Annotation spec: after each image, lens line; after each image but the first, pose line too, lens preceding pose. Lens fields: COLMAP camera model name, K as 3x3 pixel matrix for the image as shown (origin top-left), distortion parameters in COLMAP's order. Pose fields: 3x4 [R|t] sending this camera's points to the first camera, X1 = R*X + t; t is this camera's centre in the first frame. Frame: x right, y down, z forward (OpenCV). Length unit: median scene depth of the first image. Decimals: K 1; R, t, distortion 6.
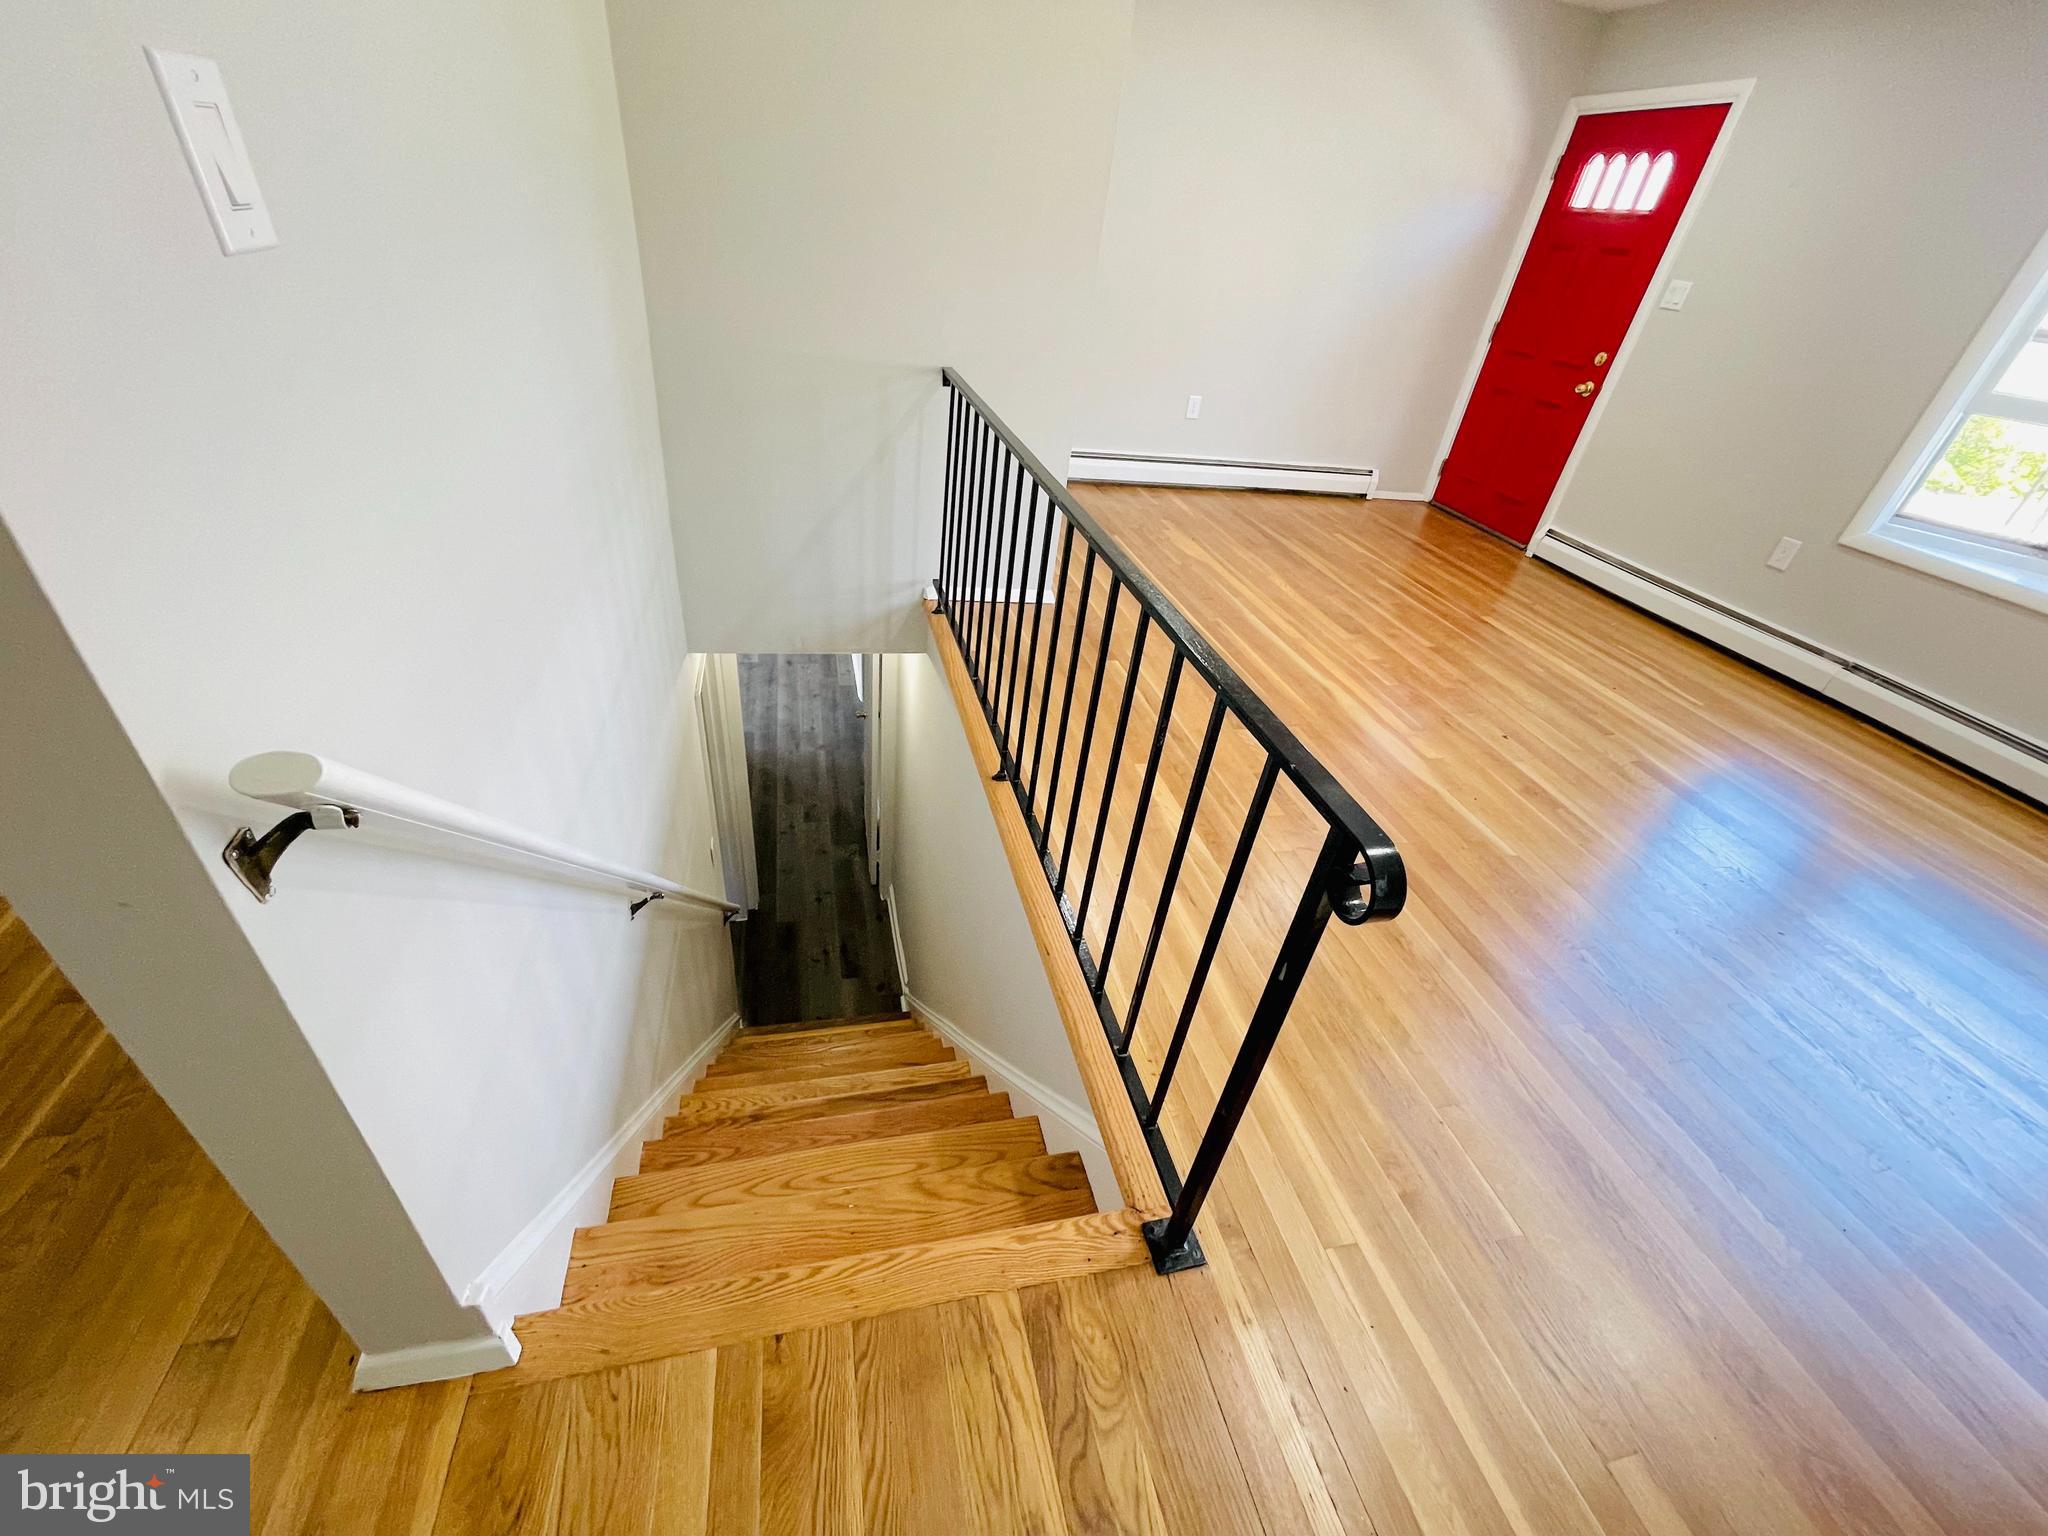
lens RADIAL K [[826.1, 0, 1005.7], [0, 826.1, 773.0], [0, 0, 1]] dist [-0.004248, 0.003040]
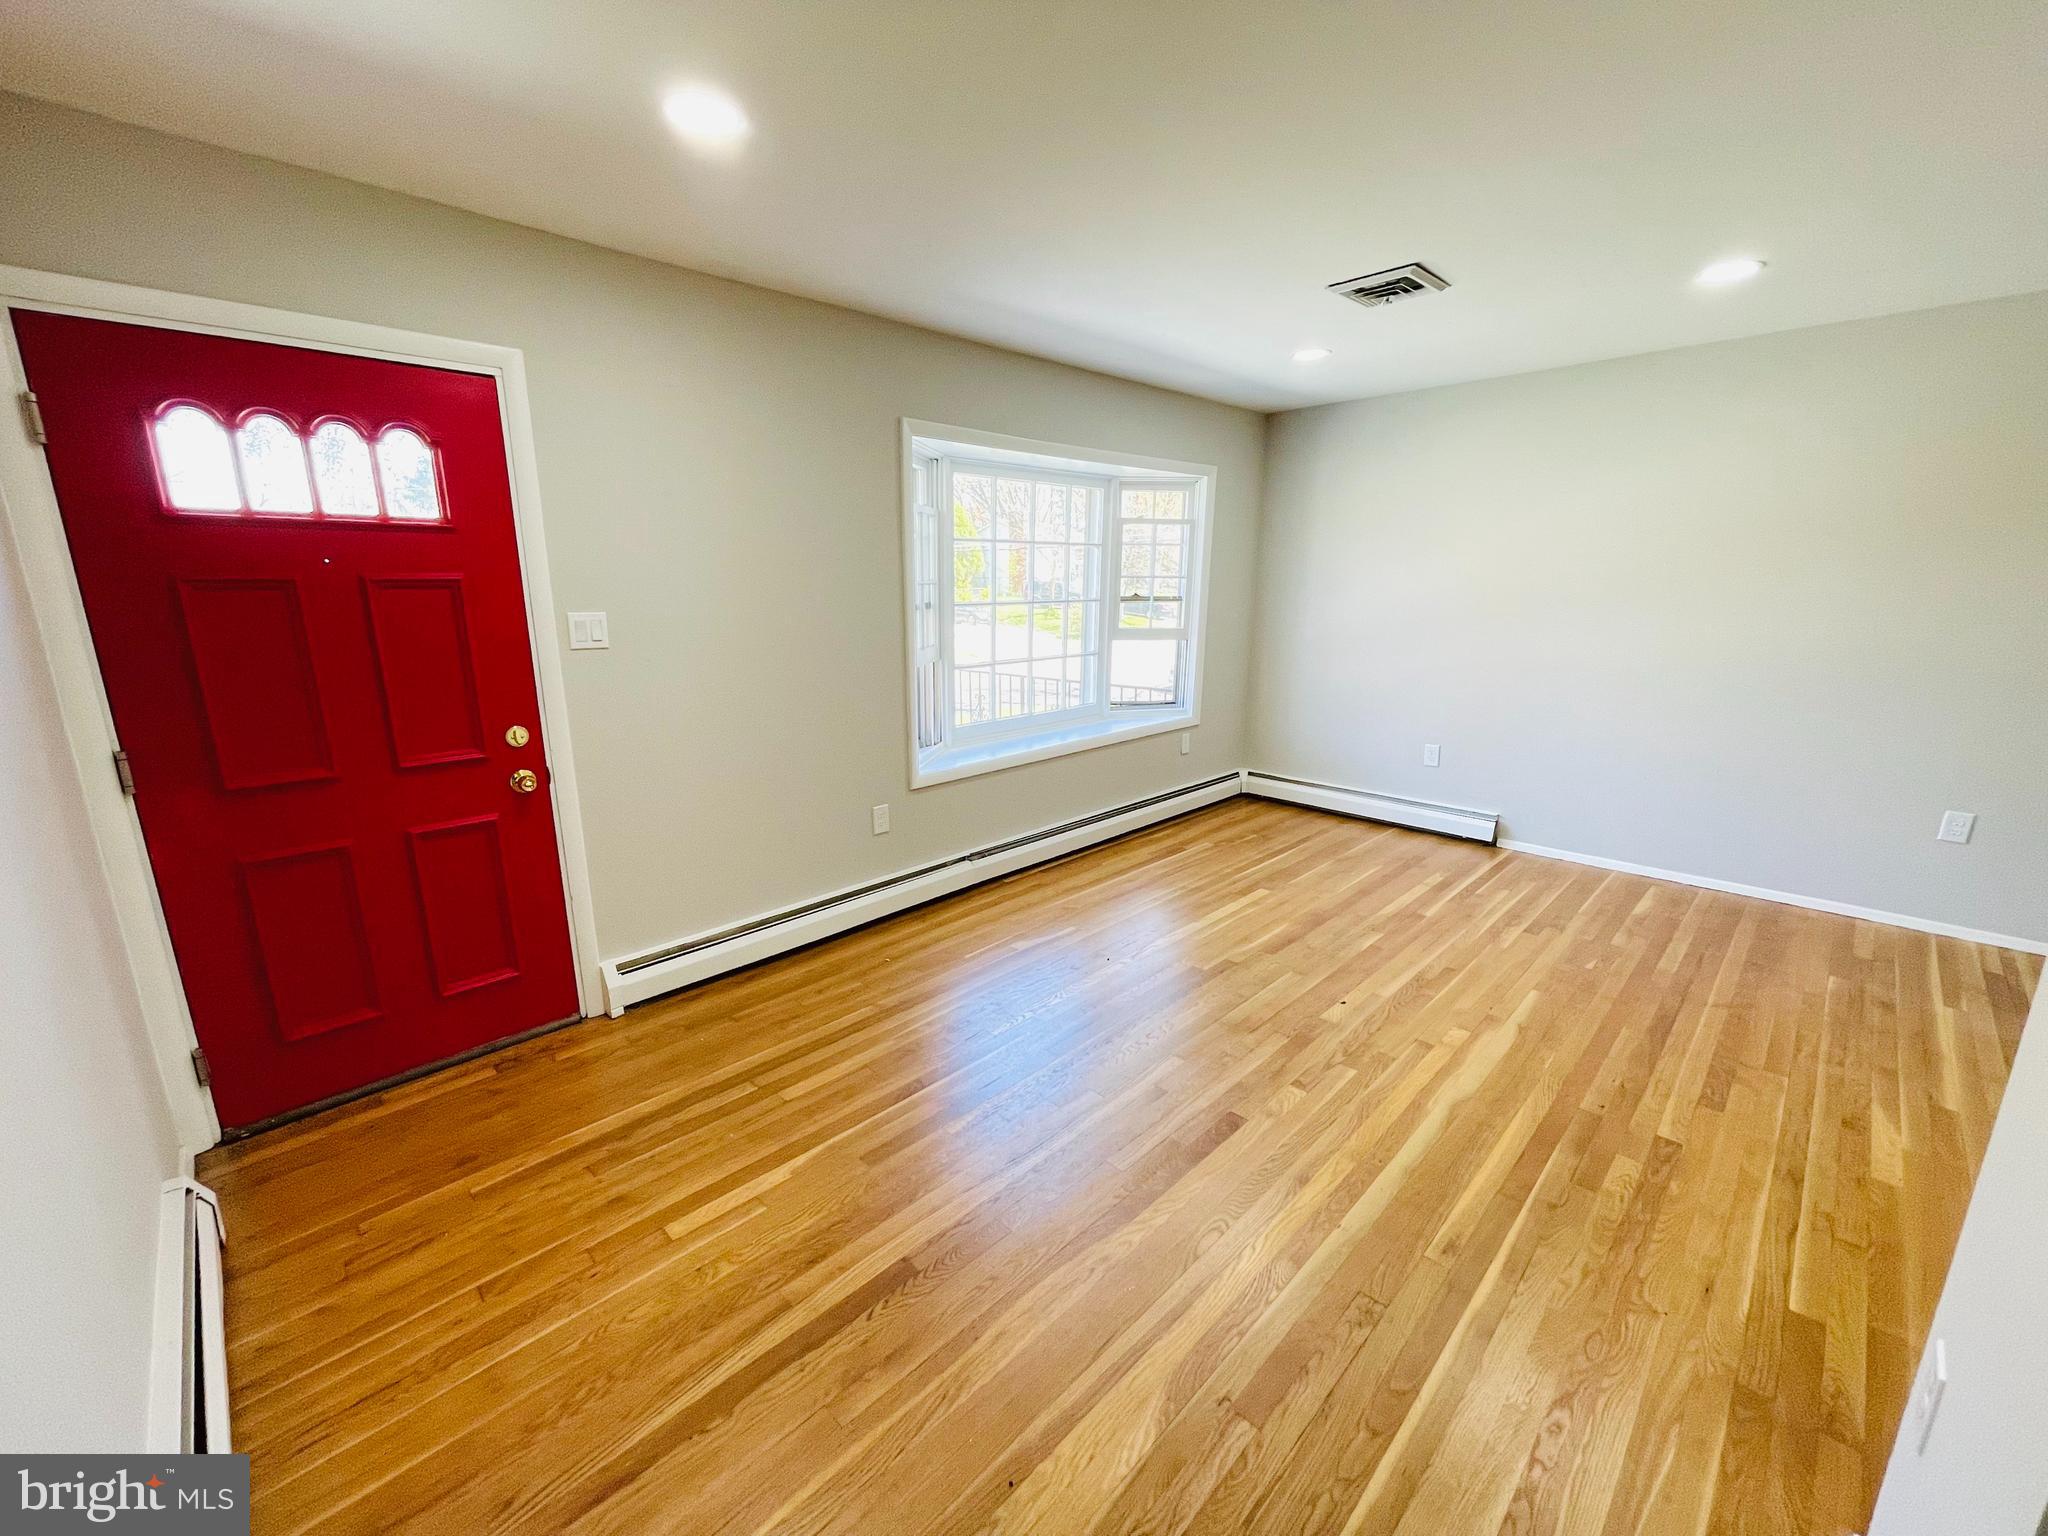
lens RADIAL K [[826.1, 0, 1022.3], [0, 826.1, 773.1], [0, 0, 1]] dist [-0.004248, 0.003040]
pose [[-0.530232, -0.299963, 0.793017, 0.060349], [0.429564, 0.711349, 0.556289, -0.738865], [-0.730978, 0.635614, -0.248327, 1.011530]]
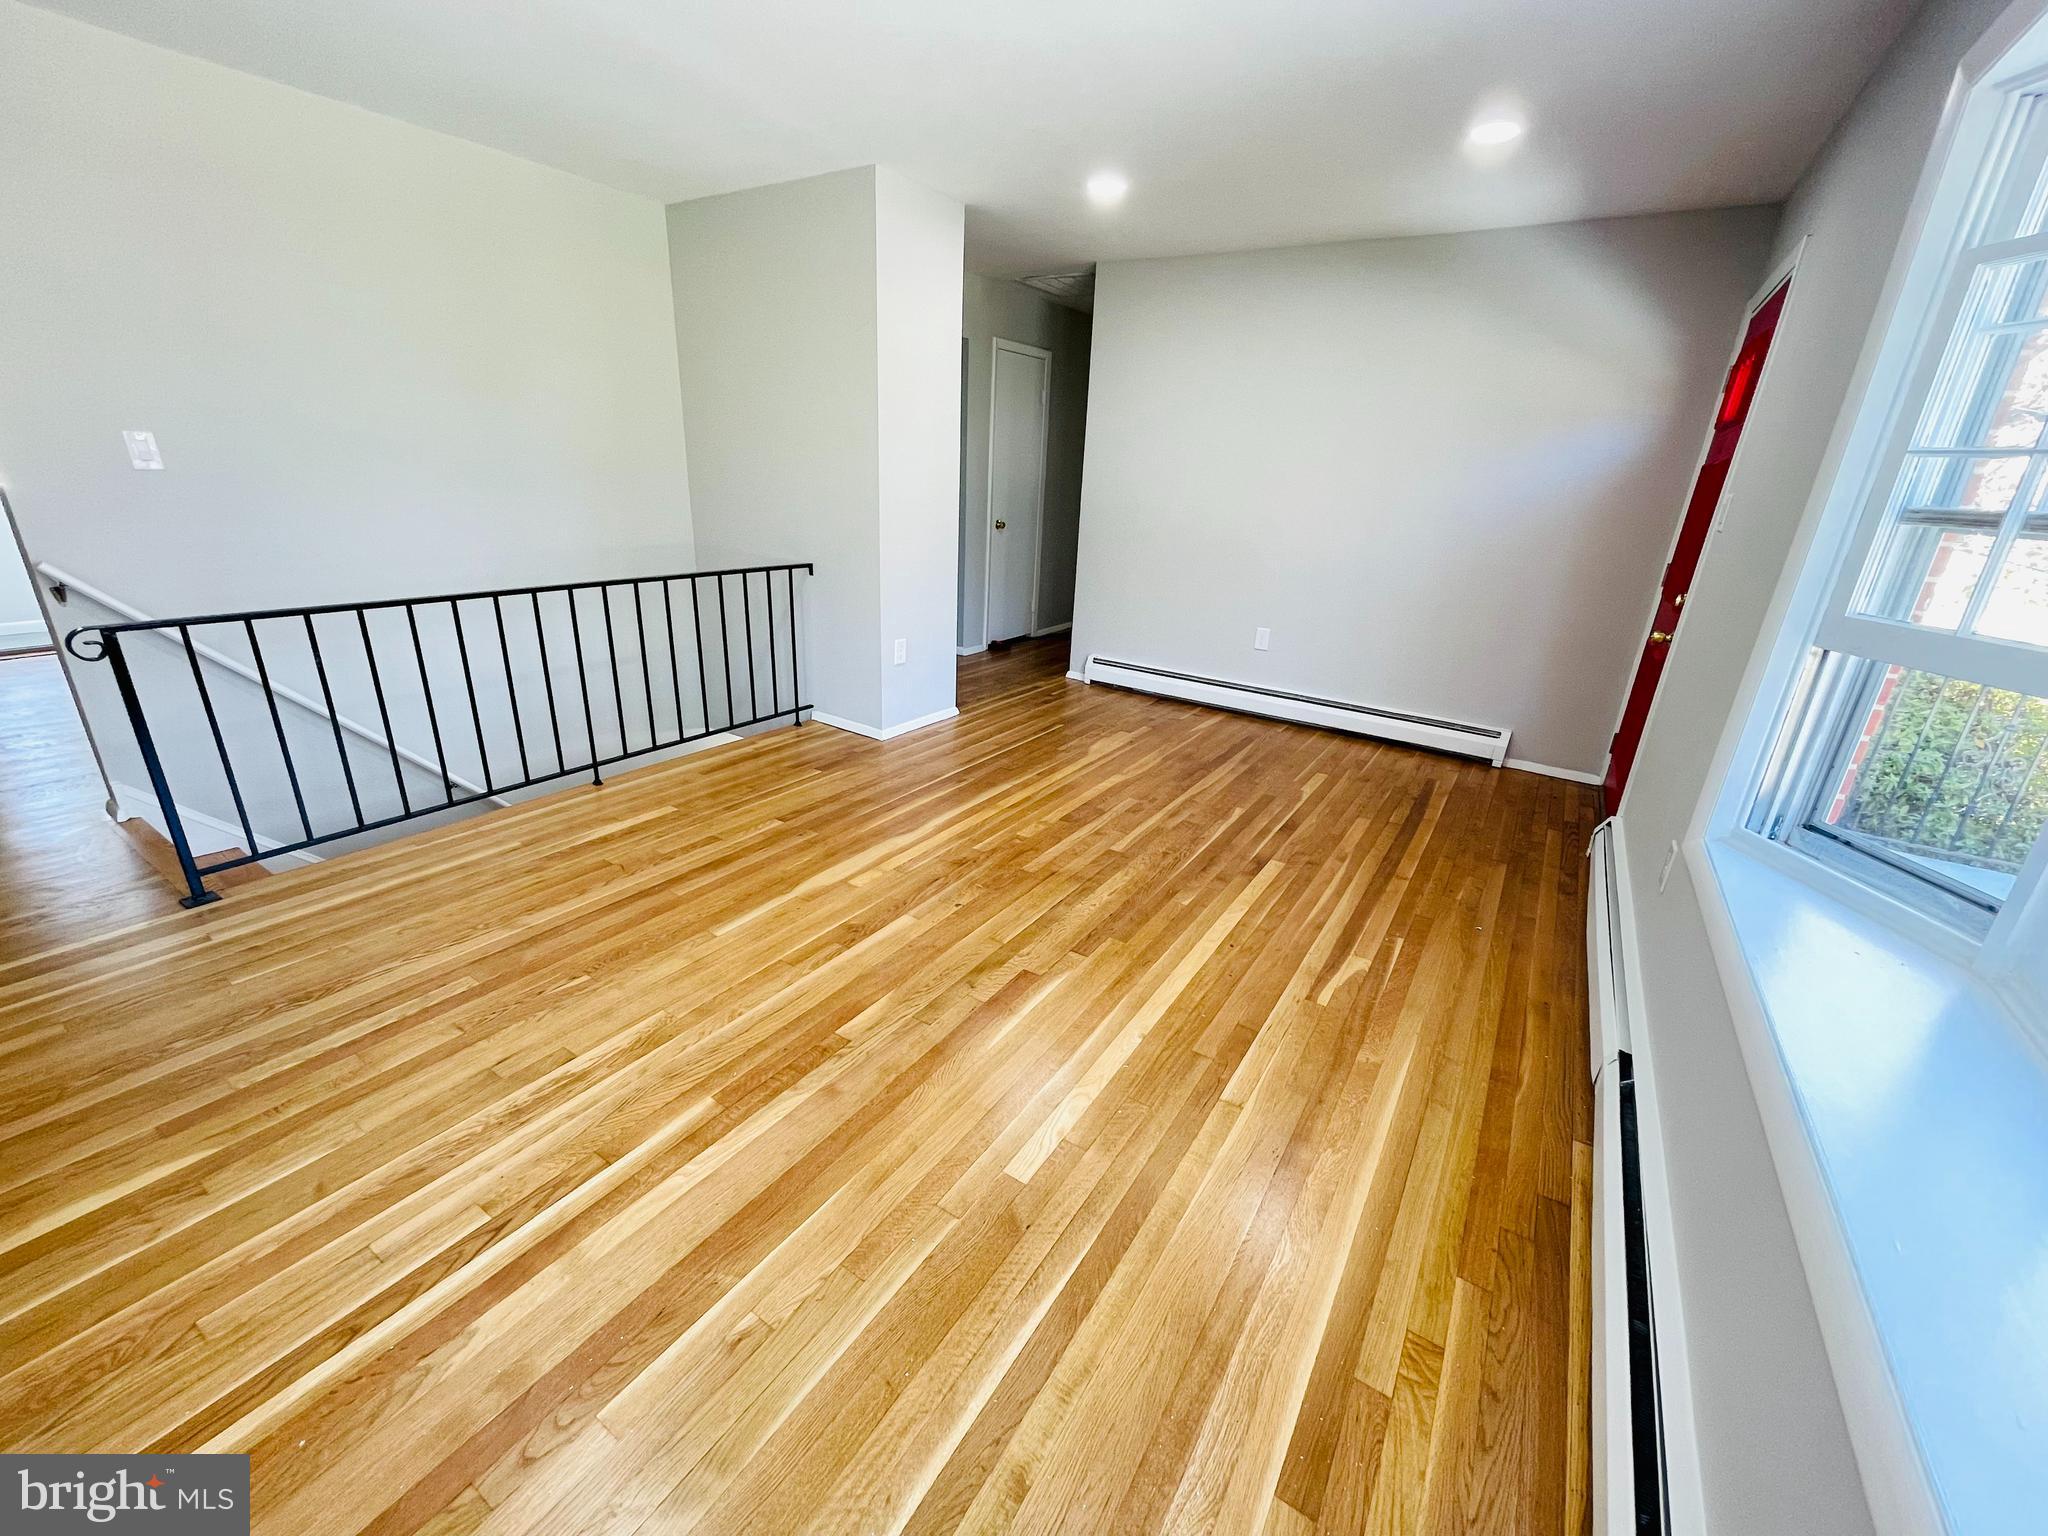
lens RADIAL K [[826.1, 0, 1012.4], [0, 826.1, 769.4], [0, 0, 1]] dist [-0.004248, 0.003040]
pose [[0.694877, 0.178808, -0.696544, 0.947267], [-0.382153, 0.912326, -0.147037, -0.051383], [0.609184, 0.368359, 0.702287, 0.230872]]
